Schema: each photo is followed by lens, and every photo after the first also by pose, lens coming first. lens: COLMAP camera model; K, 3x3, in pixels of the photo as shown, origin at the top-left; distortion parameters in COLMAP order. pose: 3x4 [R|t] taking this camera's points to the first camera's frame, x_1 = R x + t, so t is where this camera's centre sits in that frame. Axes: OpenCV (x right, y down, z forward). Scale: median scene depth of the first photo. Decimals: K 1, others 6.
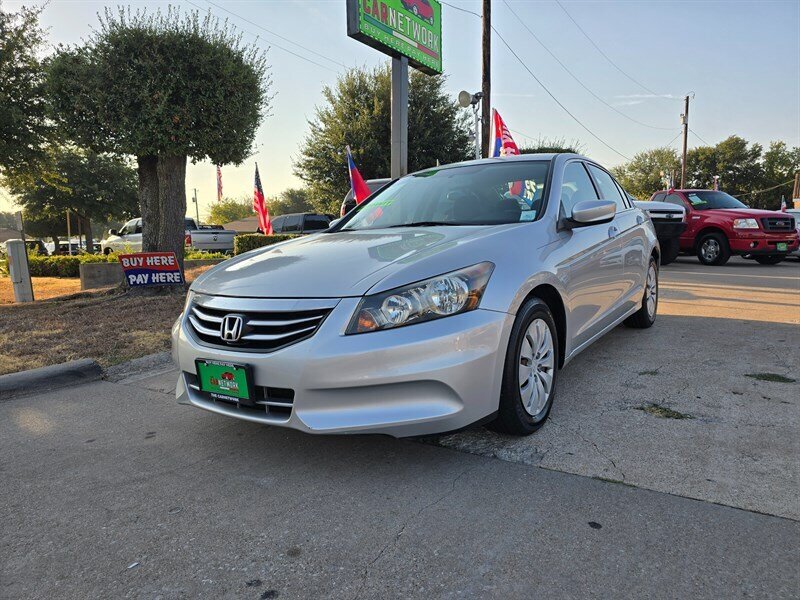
lens RADIAL K [[548.0, 0, 403.2], [0, 548.0, 297.3], [0, 0, 1]] dist [0.047107, -0.044790]
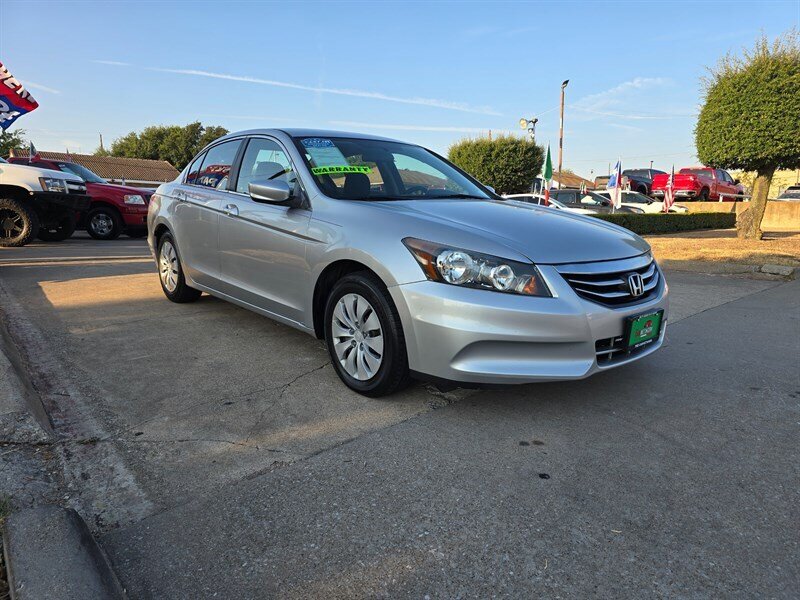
lens RADIAL K [[548.0, 0, 407.9], [0, 548.0, 297.5], [0, 0, 1]] dist [0.047107, -0.044790]
pose [[0.235903, -0.131710, 0.962810, -0.757904], [0.090499, 0.989444, 0.113180, -0.045716], [-0.967553, 0.060434, 0.245333, 0.578302]]
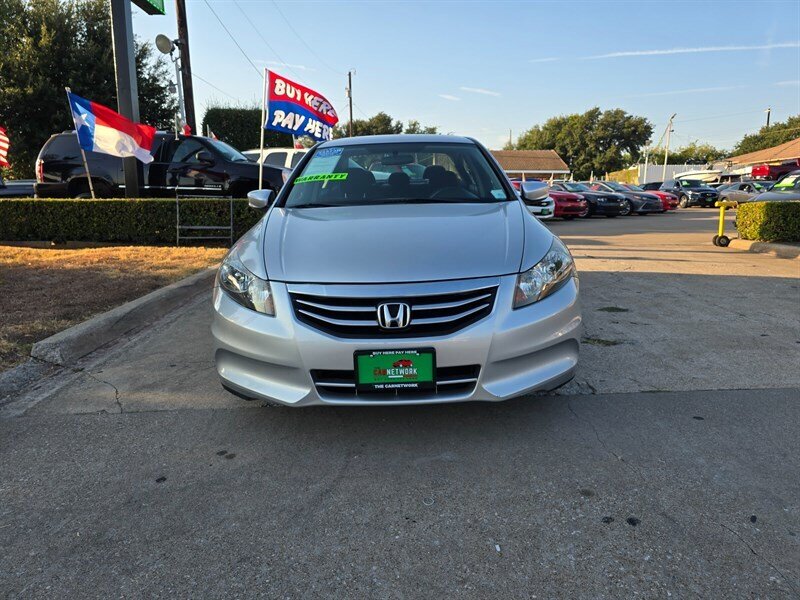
lens RADIAL K [[548.0, 0, 406.2], [0, 548.0, 299.2], [0, 0, 1]] dist [0.047107, -0.044790]
pose [[0.822622, -0.097483, 0.560170, -0.408134], [0.057178, 0.994382, 0.089079, -0.027966], [-0.565707, -0.041249, 0.823574, 0.094069]]
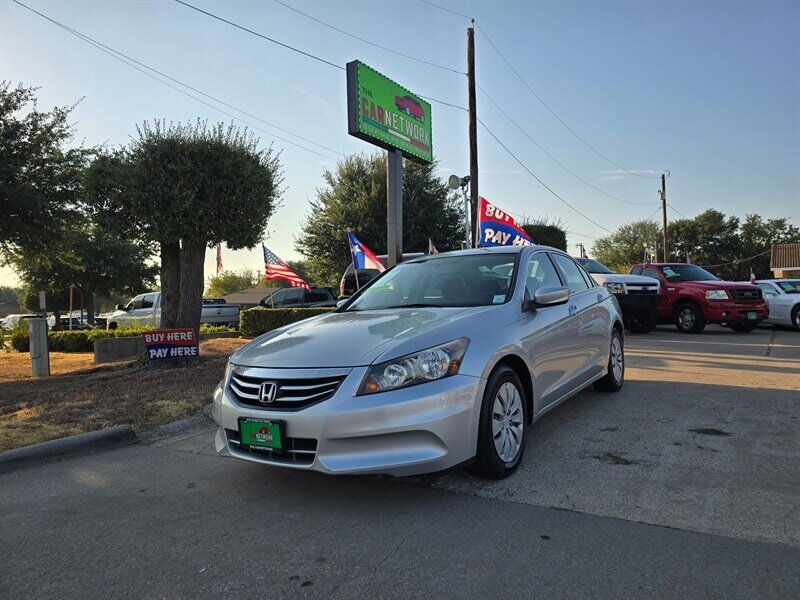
lens RADIAL K [[548.0, 0, 405.6], [0, 548.0, 282.8], [0, 0, 1]] dist [0.047107, -0.044790]
pose [[0.999876, -0.010432, 0.011828, -0.000301], [0.012100, 0.988437, -0.151148, 0.000539], [-0.010115, 0.151273, 0.988440, -0.156152]]
